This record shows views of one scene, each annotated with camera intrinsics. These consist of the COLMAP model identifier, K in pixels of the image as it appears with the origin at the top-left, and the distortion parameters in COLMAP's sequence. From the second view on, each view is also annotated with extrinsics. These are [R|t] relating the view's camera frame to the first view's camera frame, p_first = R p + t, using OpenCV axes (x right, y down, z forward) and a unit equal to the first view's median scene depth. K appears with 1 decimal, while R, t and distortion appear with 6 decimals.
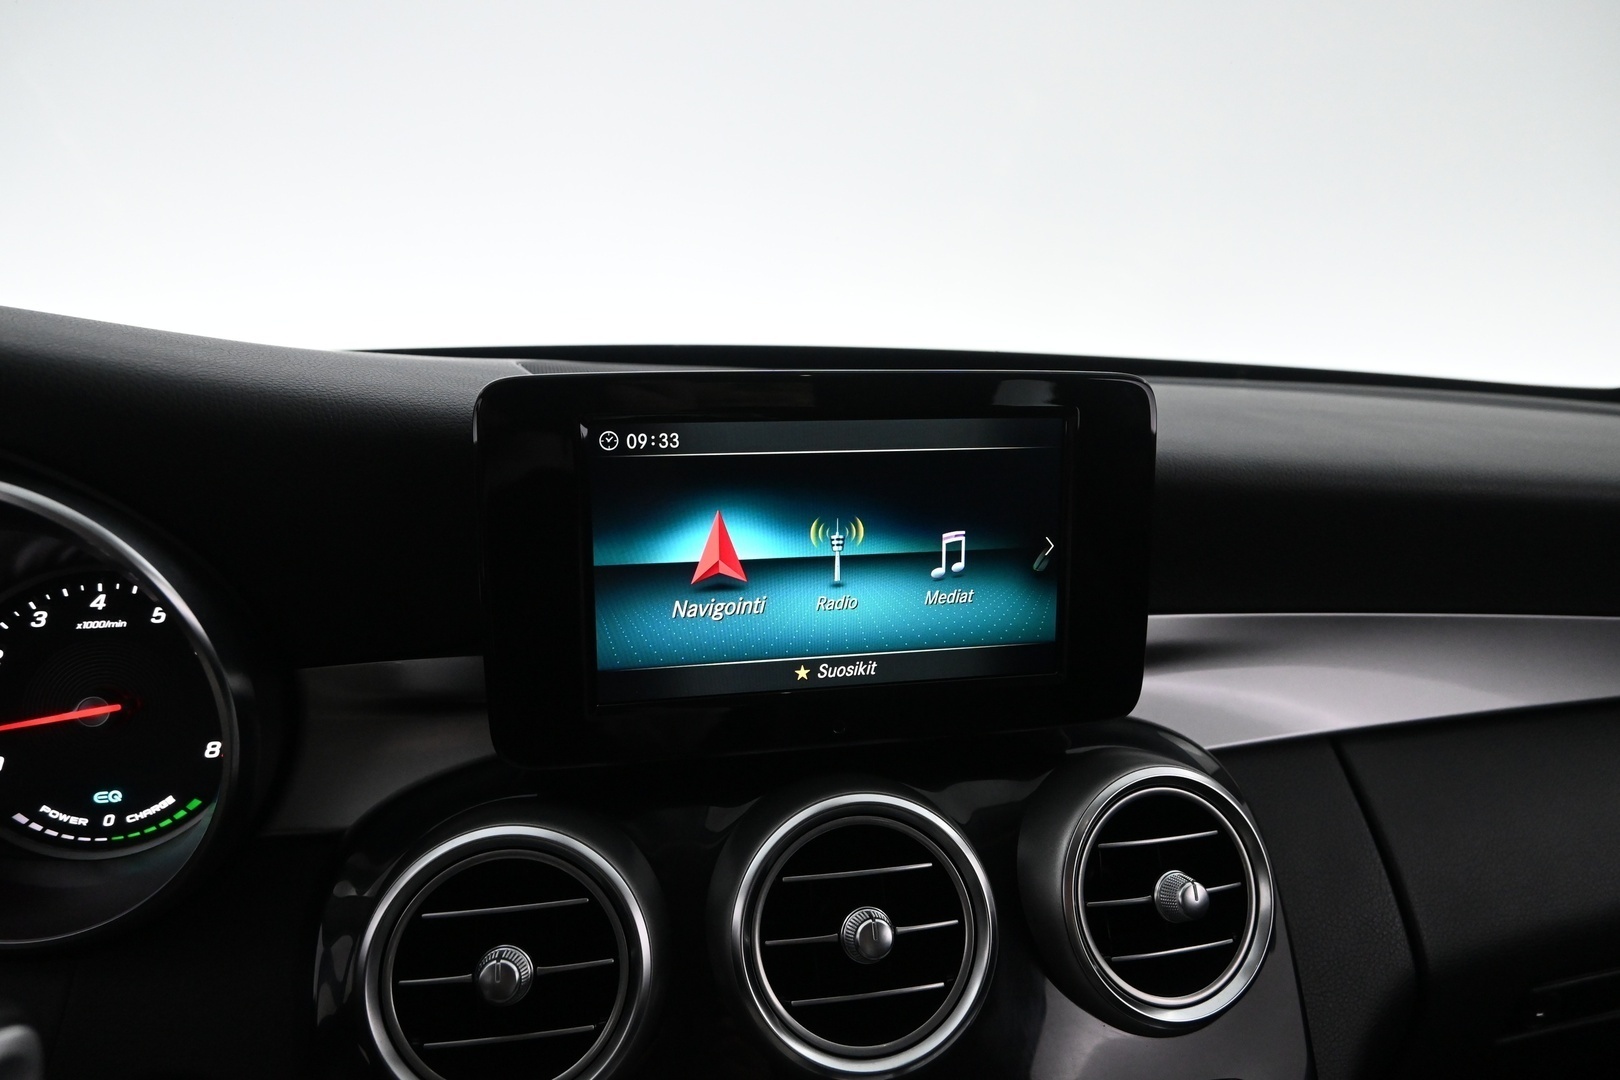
lens RADIAL K [[1110.4, 0, 813.6], [0, 1110.4, 538.2], [0, 0, 1]] dist [-0.005965, 0.000713]
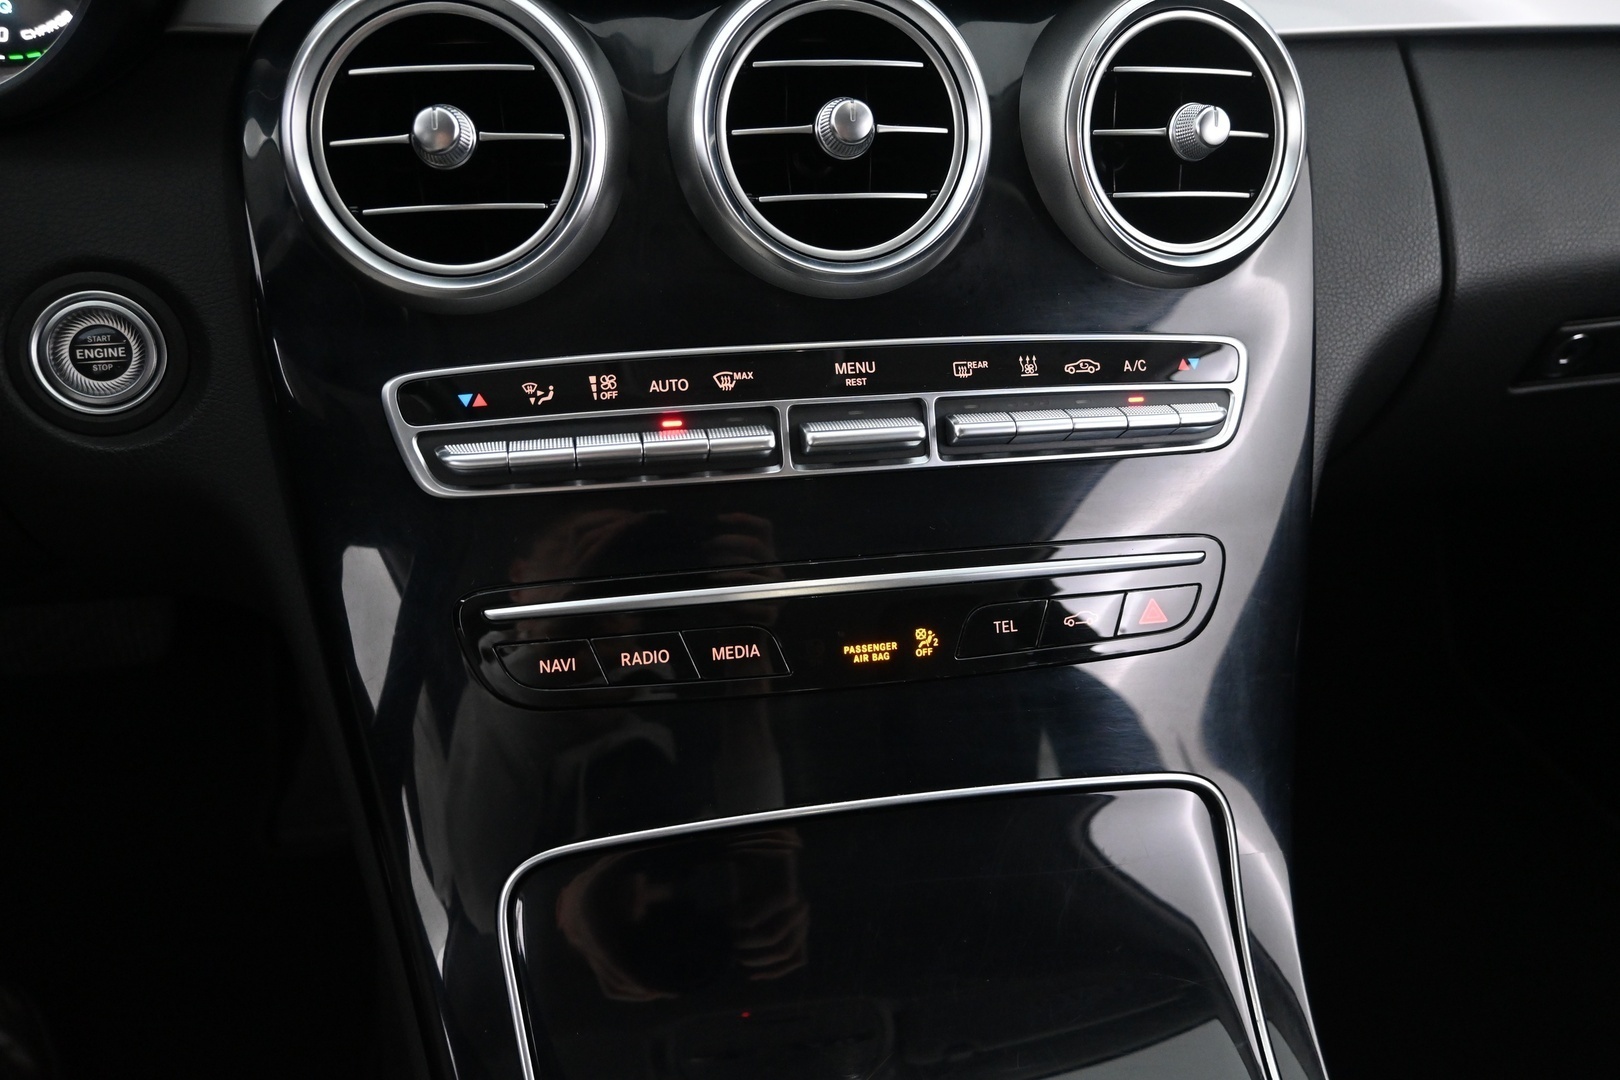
lens RADIAL K [[1204.2, 0, 803.5], [0, 1204.2, 543.8], [0, 0, 1]] dist [-0.008810, 0.004818]
pose [[0.999203, 0.038754, -0.009586, 0.033522], [-0.033000, 0.936929, 0.347960, 0.305455], [0.022467, -0.347366, 0.937461, -0.031917]]
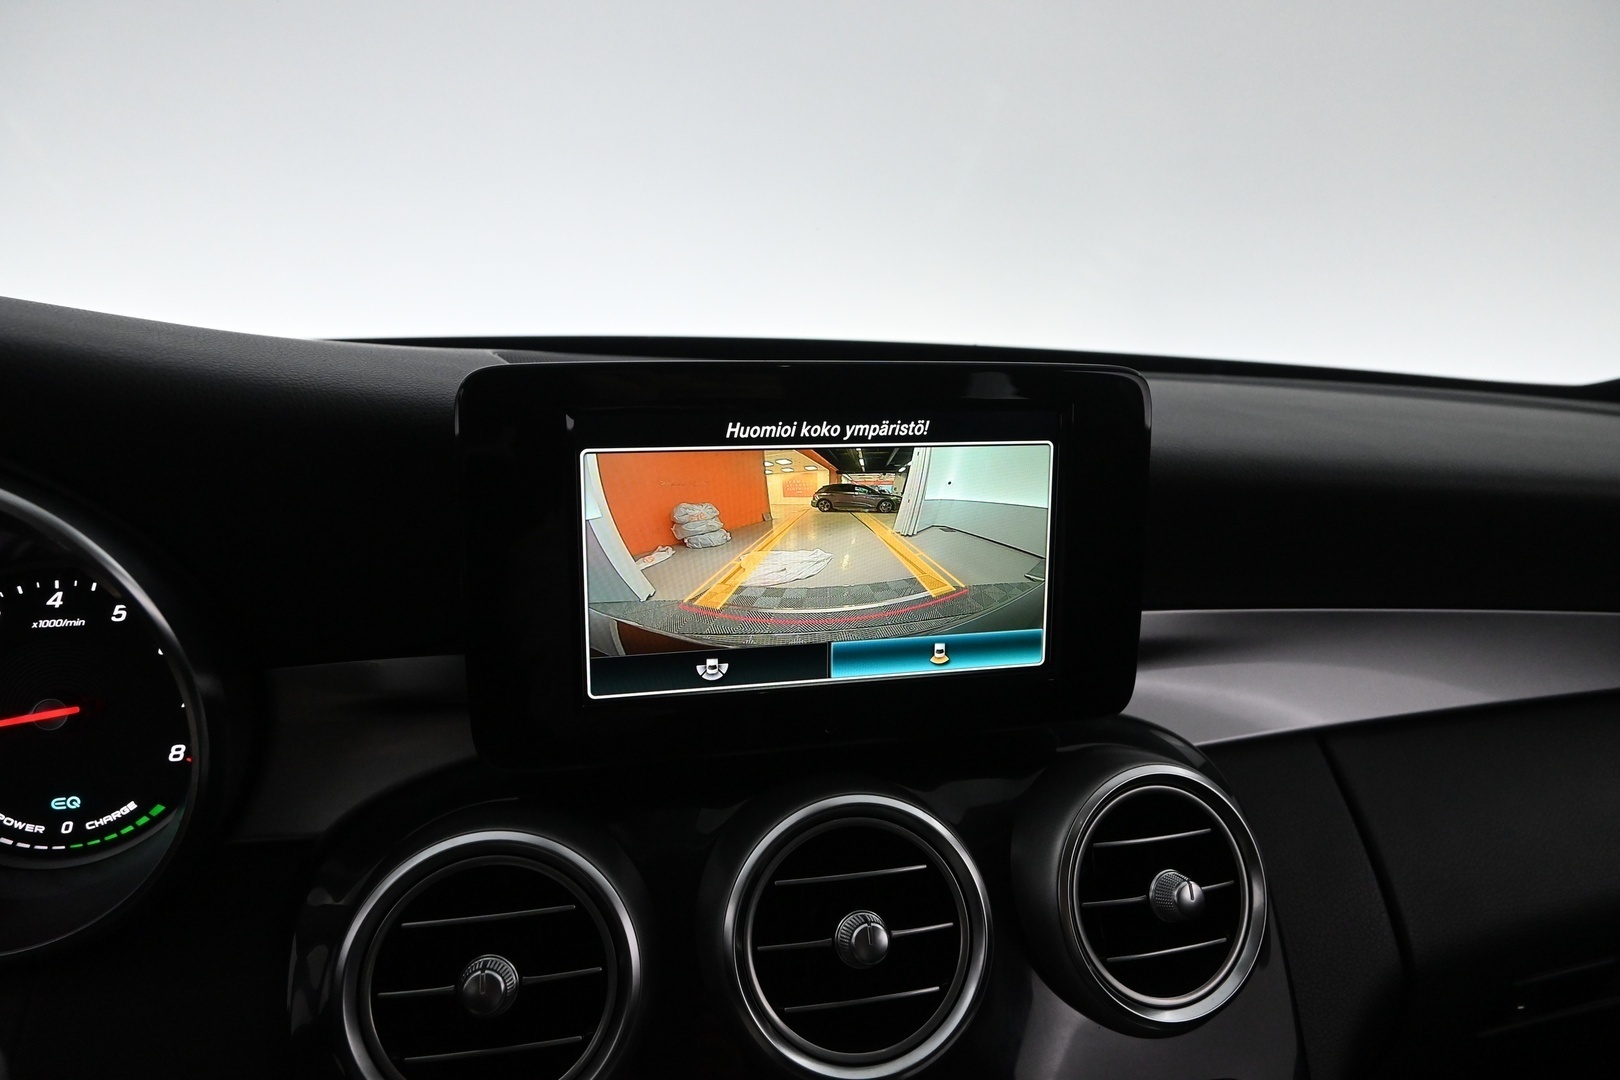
lens RADIAL K [[1110.4, 0, 814.3], [0, 1110.4, 539.0], [0, 0, 1]] dist [-0.005965, 0.000713]
pose [[0.999421, 0.000248, 0.034022, -0.024596], [-0.000413, 0.999988, 0.004835, 0.000164], [-0.034020, -0.004846, 0.999409, 0.023501]]
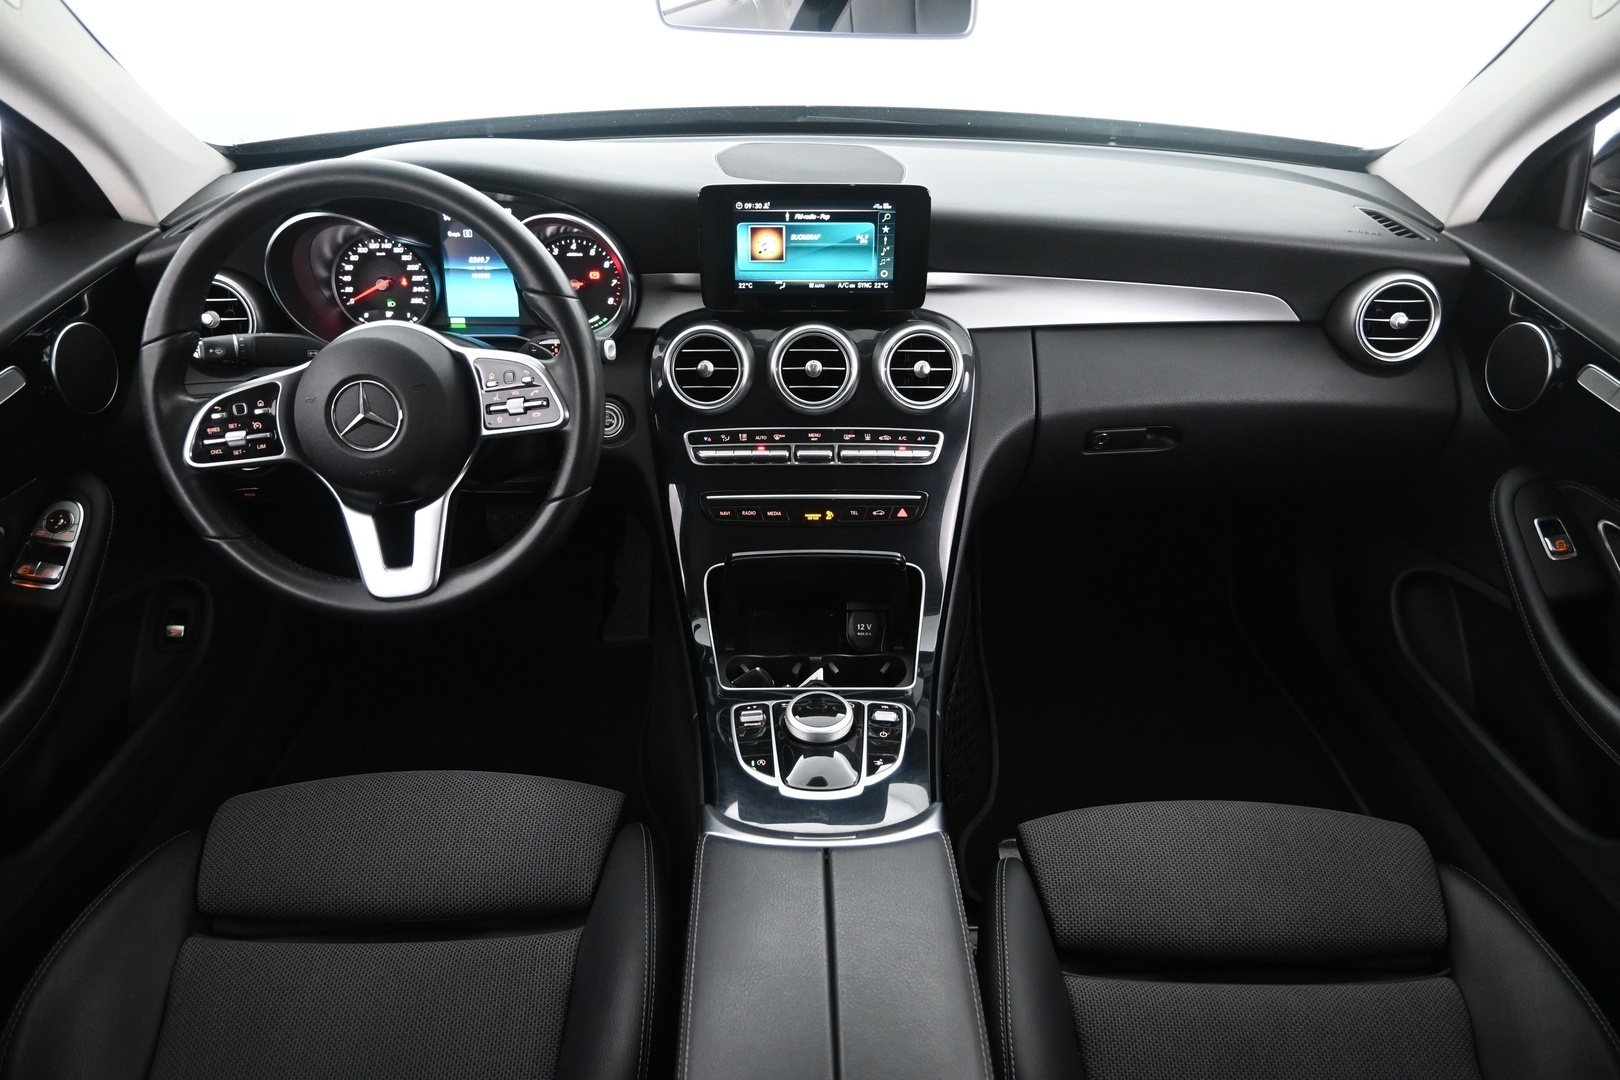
lens RADIAL K [[1110.4, 0, 808.3], [0, 1110.4, 539.9], [0, 0, 1]] dist [-0.005965, 0.000713]
pose [[0.978169, 0.103640, -0.180120, 0.610352], [-0.039389, 0.943514, 0.328982, -0.215649], [0.204042, -0.314705, 0.926999, -1.973502]]
